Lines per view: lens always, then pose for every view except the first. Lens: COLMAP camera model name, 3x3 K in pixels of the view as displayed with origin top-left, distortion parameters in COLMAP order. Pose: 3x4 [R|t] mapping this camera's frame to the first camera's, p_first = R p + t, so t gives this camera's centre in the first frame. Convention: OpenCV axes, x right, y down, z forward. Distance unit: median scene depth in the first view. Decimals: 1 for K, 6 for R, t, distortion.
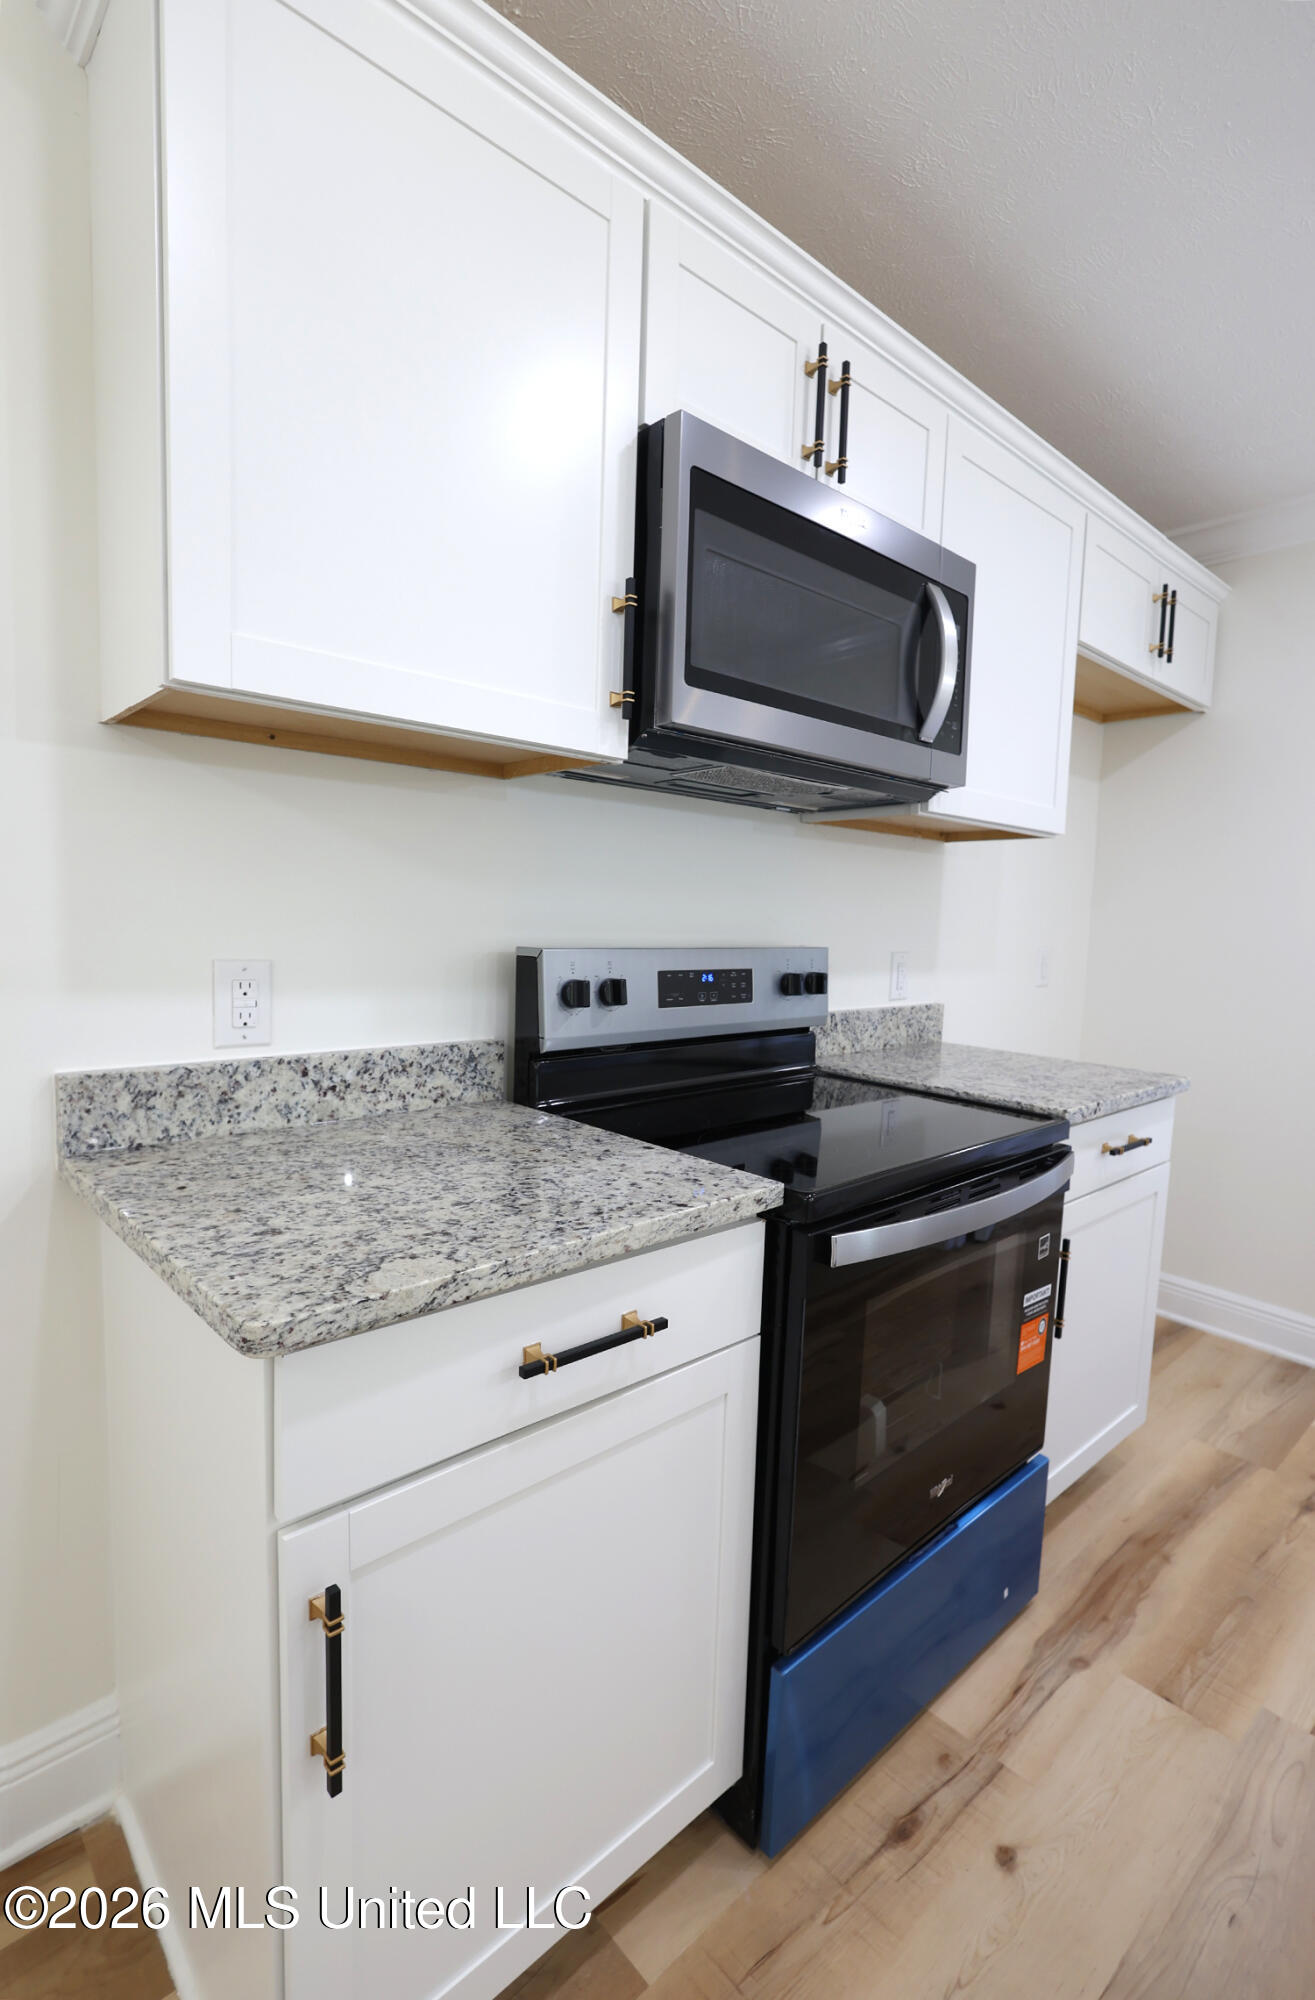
lens RADIAL K [[934.5, 0, 657.3], [0, 934.5, 1003.5], [0, 0, 1]] dist [-0.003974, -0.000046]
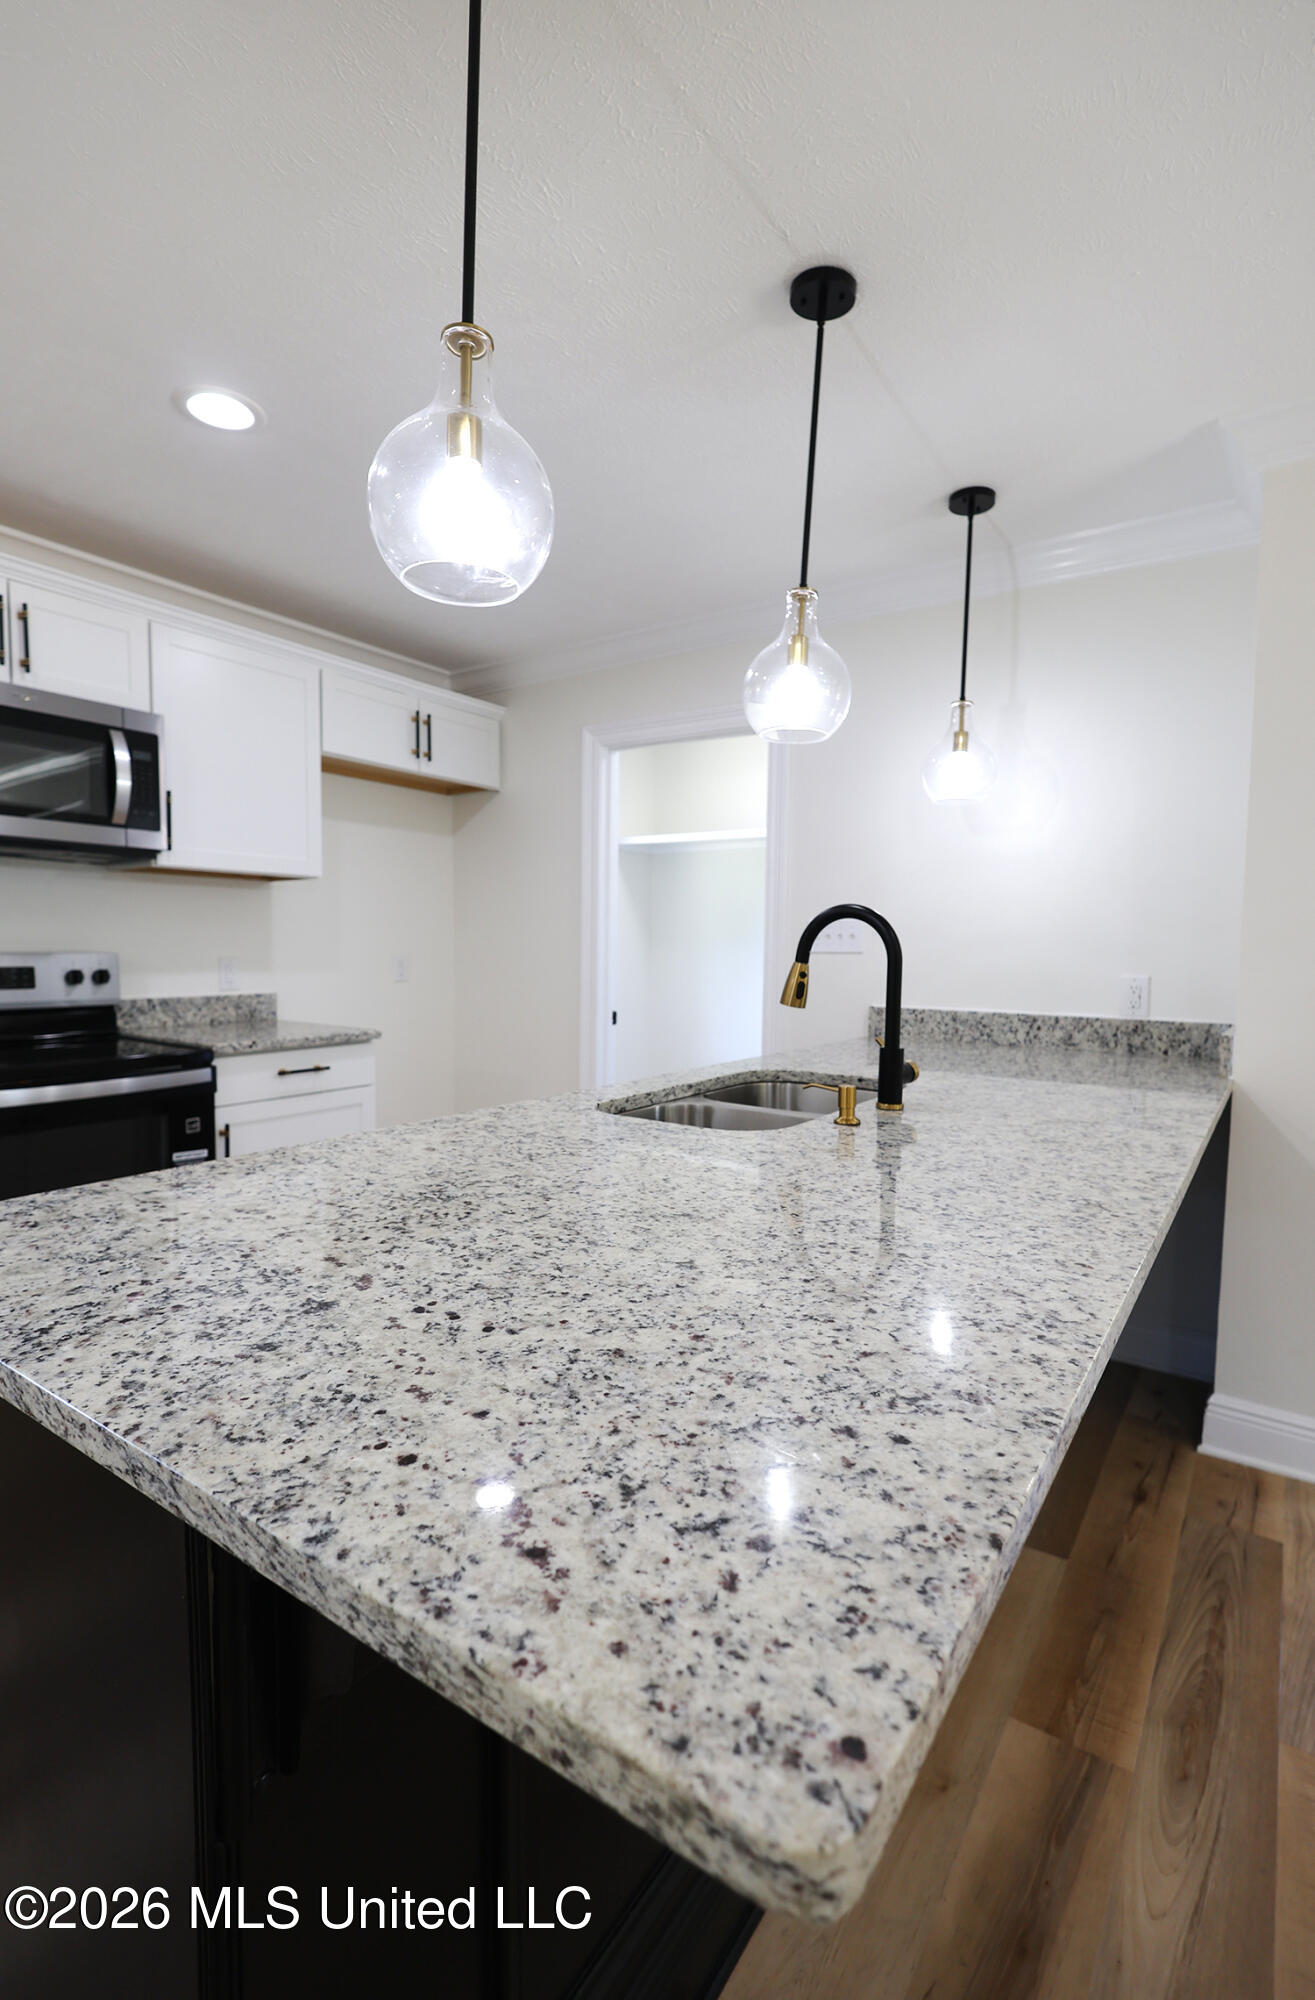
lens RADIAL K [[934.5, 0, 657.3], [0, 934.5, 1003.5], [0, 0, 1]] dist [-0.003974, -0.000046]
pose [[0.973817, -0.034435, 0.224712, 0.900813], [0.040473, 0.998931, -0.022320, 0.117888], [-0.223703, 0.030831, 0.974170, -0.865228]]
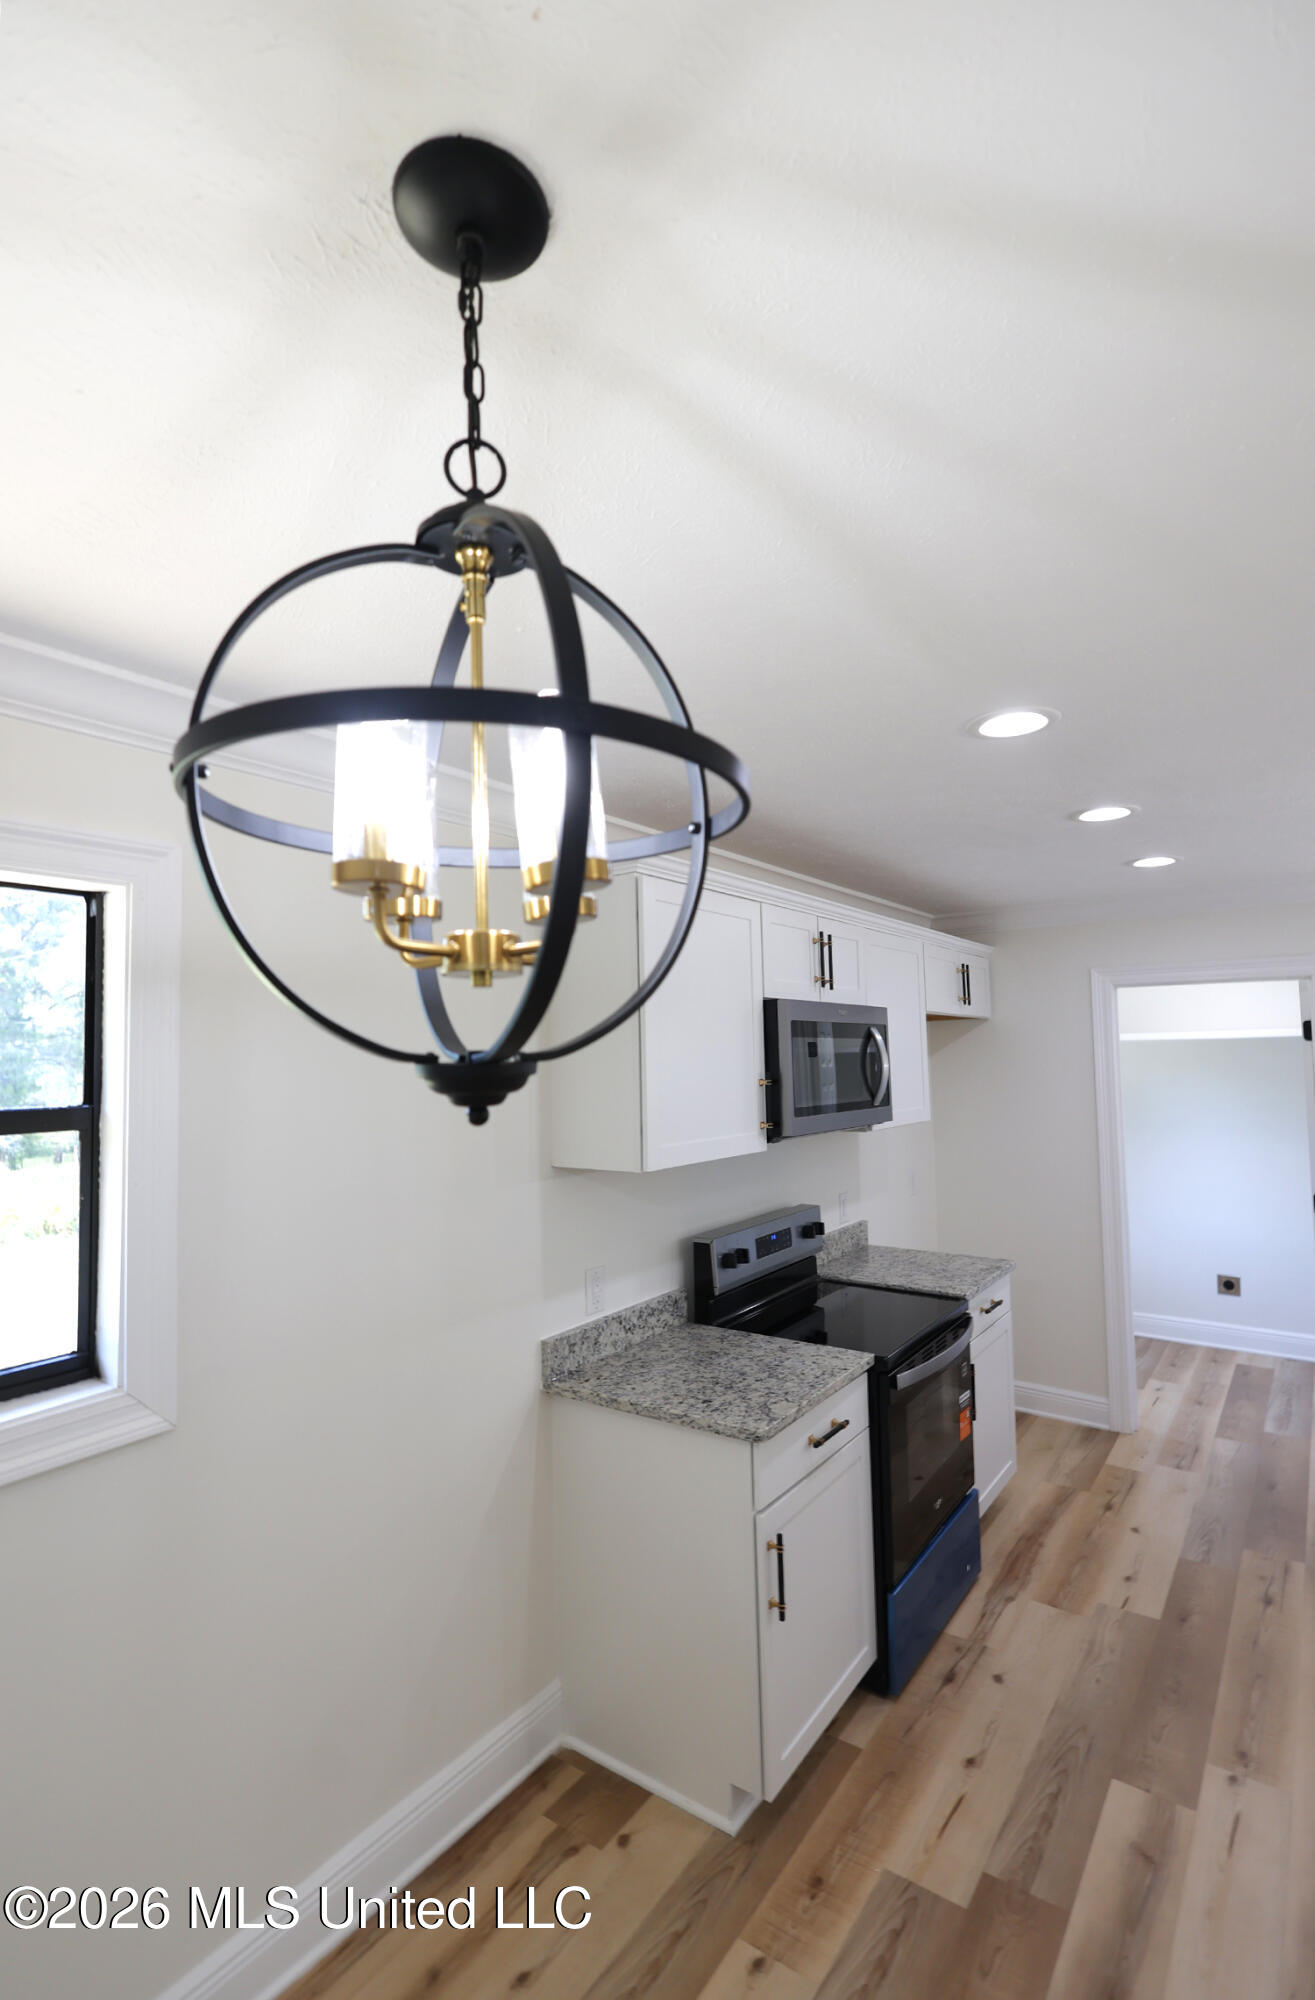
lens RADIAL K [[945.3, 0, 657.5], [0, 945.3, 1000.0], [0, 0, 1]] dist [-0.001308, -0.000253]
pose [[0.976739, -0.038675, 0.210916, -0.612123], [0.070916, 0.986514, -0.147514, -0.260059], [-0.202367, 0.159040, 0.966309, -0.913234]]
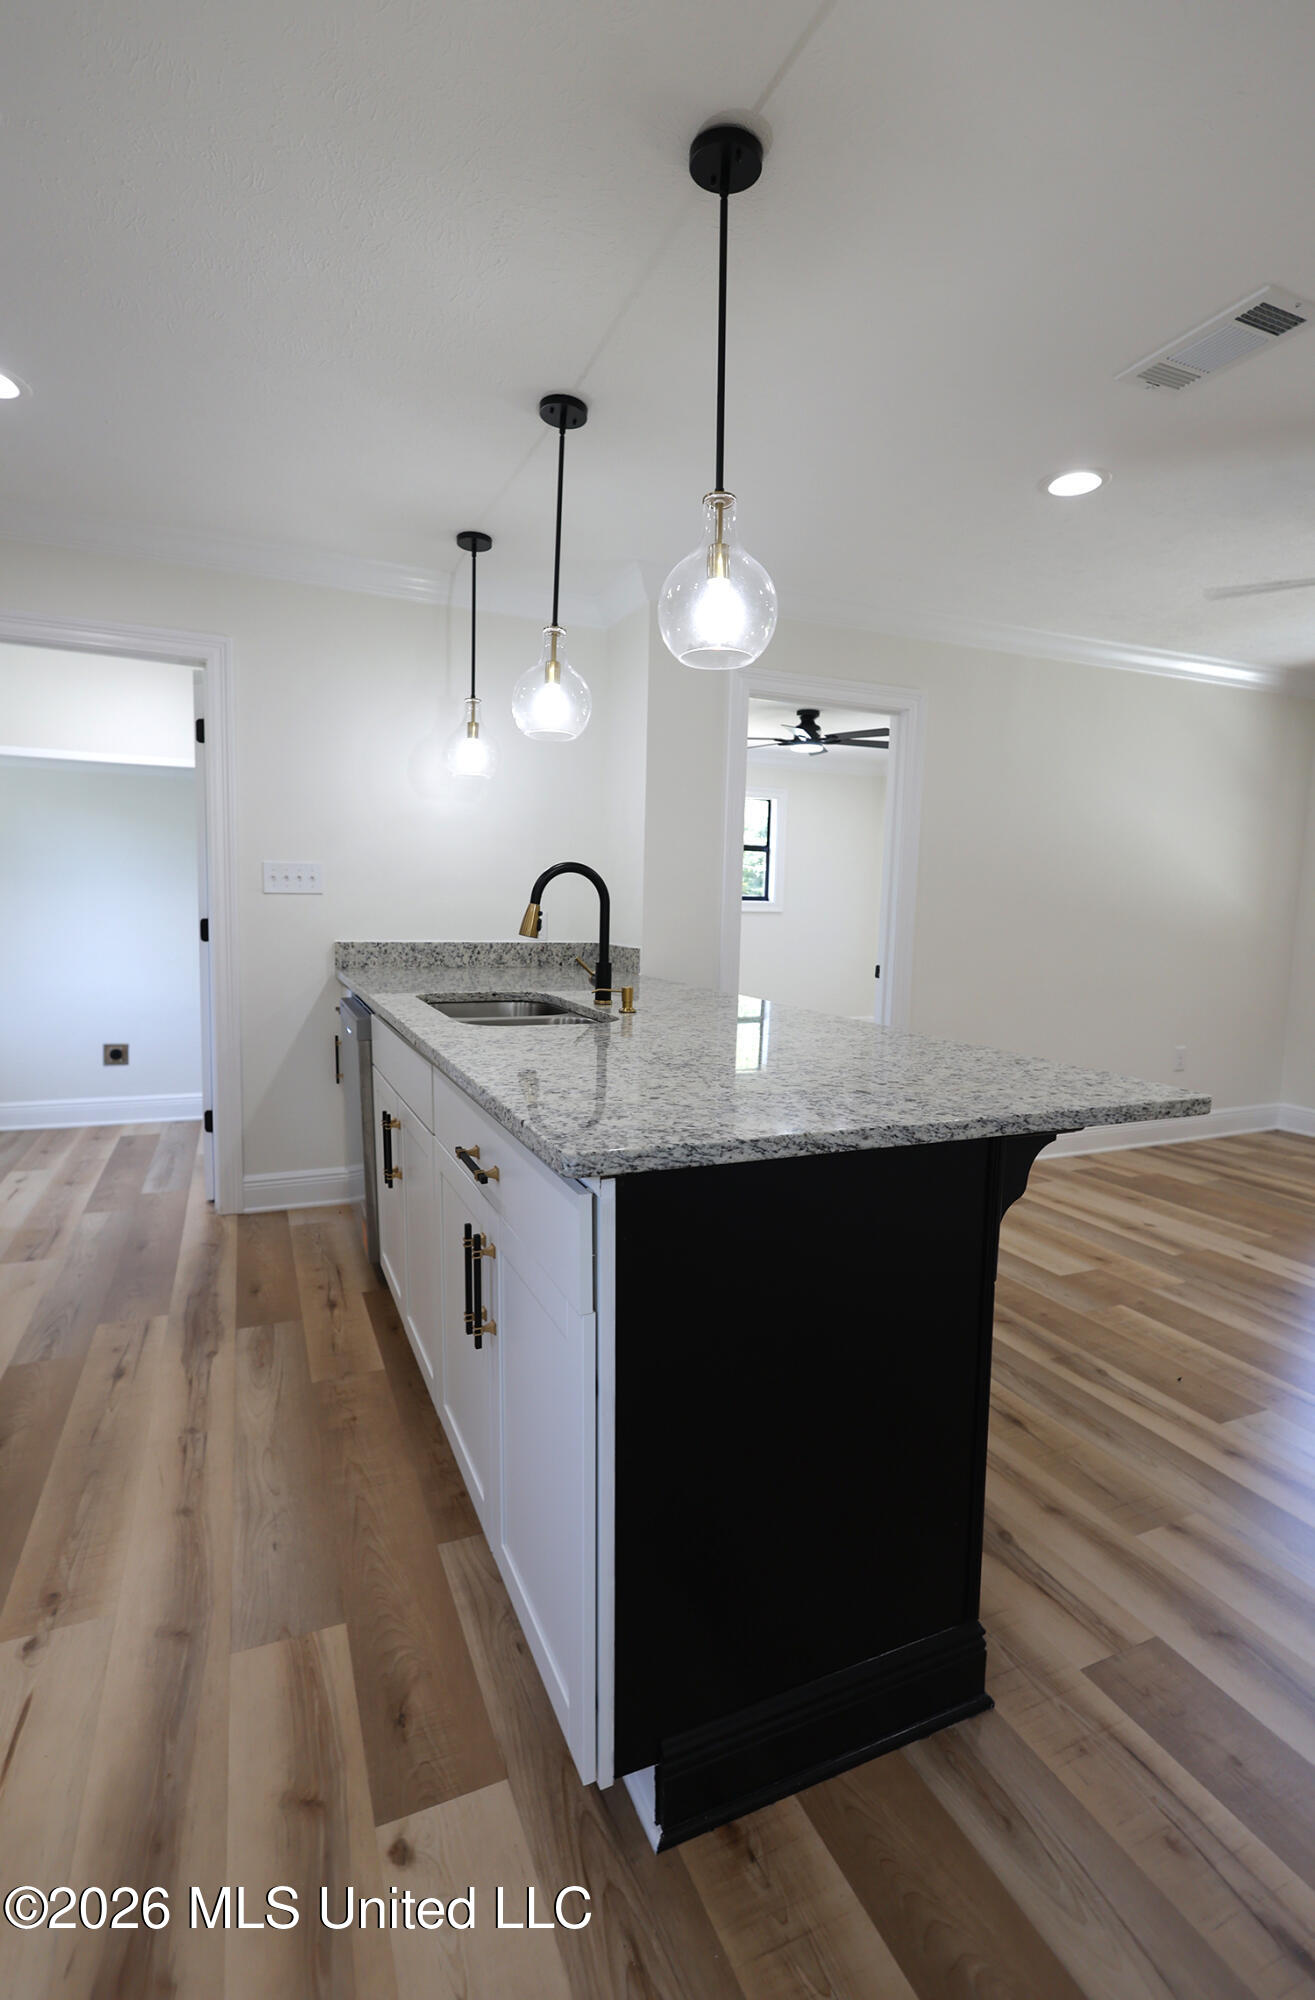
lens RADIAL K [[923.3, 0, 646.5], [0, 923.3, 999.3], [0, 0, 1]] dist [-0.000066, 0.000294]
pose [[0.326368, -0.124435, 0.937016, -0.089200], [0.076292, 0.991531, 0.105102, 0.056340], [-0.942159, 0.037185, 0.333097, -0.442947]]
